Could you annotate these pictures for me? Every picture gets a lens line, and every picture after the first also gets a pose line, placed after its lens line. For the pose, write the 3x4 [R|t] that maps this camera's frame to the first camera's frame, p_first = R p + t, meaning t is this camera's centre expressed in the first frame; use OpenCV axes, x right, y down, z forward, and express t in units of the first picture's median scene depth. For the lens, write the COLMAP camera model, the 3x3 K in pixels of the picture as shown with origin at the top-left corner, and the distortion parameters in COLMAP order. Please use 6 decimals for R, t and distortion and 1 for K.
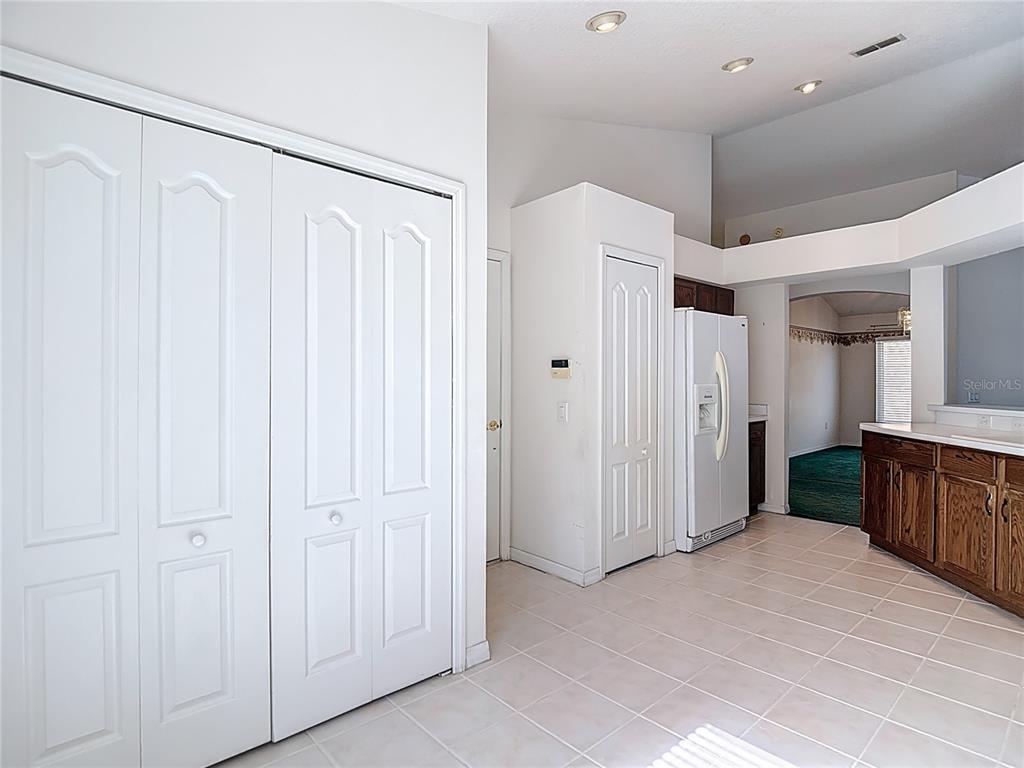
lens RADIAL K [[552.0, 0, 512.7], [0, 552.0, 383.8], [0, 0, 1]] dist [-0.000326, -0.004193]
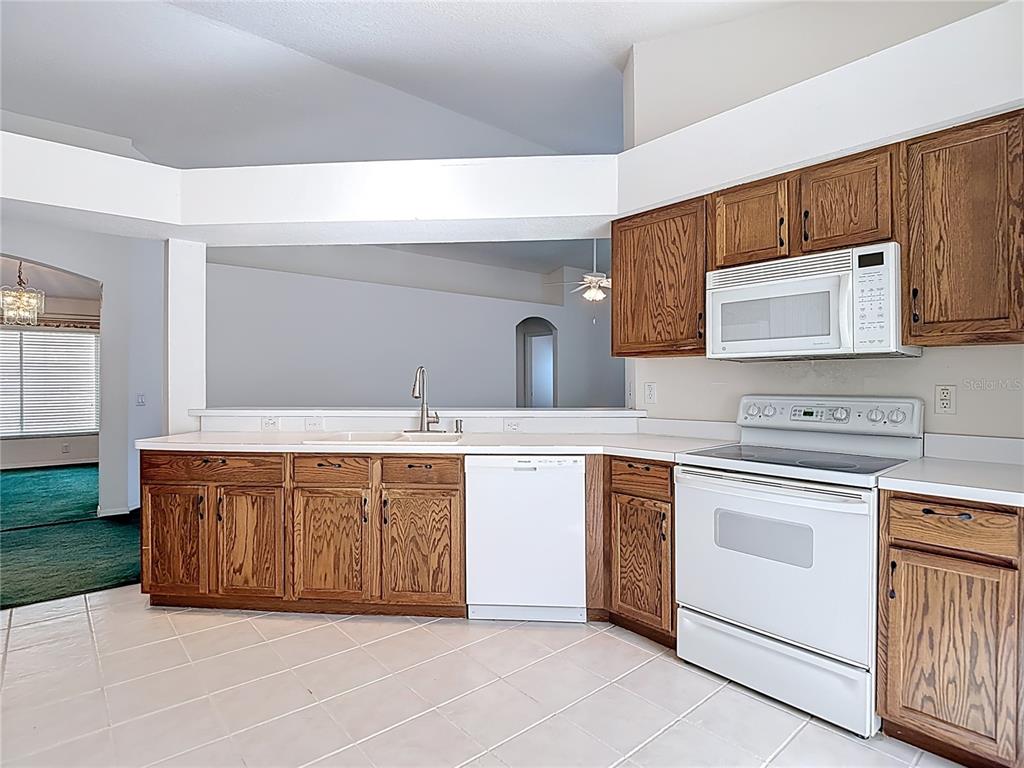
lens RADIAL K [[552.0, 0, 509.8], [0, 552.0, 375.0], [0, 0, 1]] dist [-0.000326, -0.004193]
pose [[0.032490, 0.000619, 0.999472, -0.068355], [0.011063, 0.999938, -0.000979, -0.008838], [-0.999411, 0.011089, 0.032481, 0.649068]]
